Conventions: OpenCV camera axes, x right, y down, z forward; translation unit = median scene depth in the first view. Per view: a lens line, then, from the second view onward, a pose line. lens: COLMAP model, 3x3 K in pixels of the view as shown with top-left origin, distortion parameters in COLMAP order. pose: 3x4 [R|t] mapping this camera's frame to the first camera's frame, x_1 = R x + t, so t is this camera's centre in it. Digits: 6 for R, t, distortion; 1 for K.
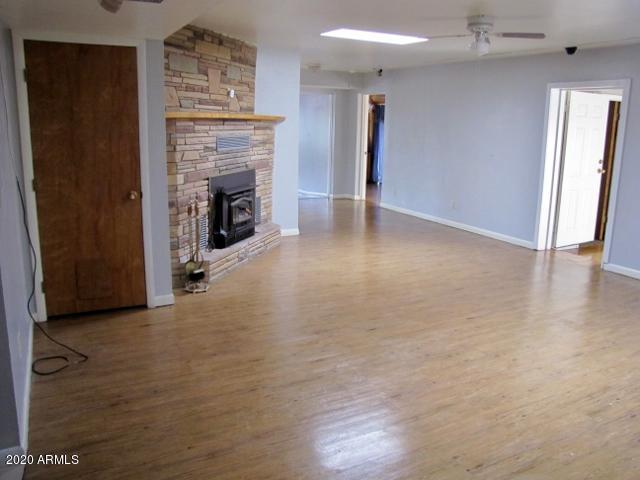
lens RADIAL K [[538.2, 0, 320.4], [0, 538.2, 235.4], [0, 0, 1]] dist [-0.124838, 0.038936]
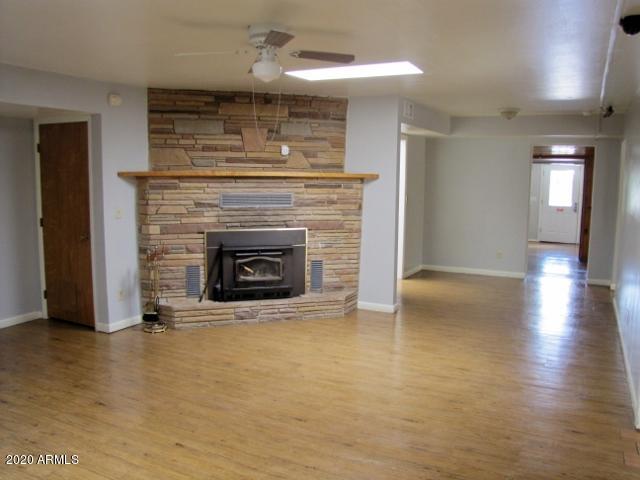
lens RADIAL K [[530.6, 0, 321.8], [0, 530.6, 243.6], [0, 0, 1]] dist [-0.136644, 0.057353]
pose [[0.580600, 0.095205, -0.808603, 0.767542], [-0.169877, 0.985447, -0.005950, -0.118203], [0.796269, 0.140818, 0.588324, 0.574942]]
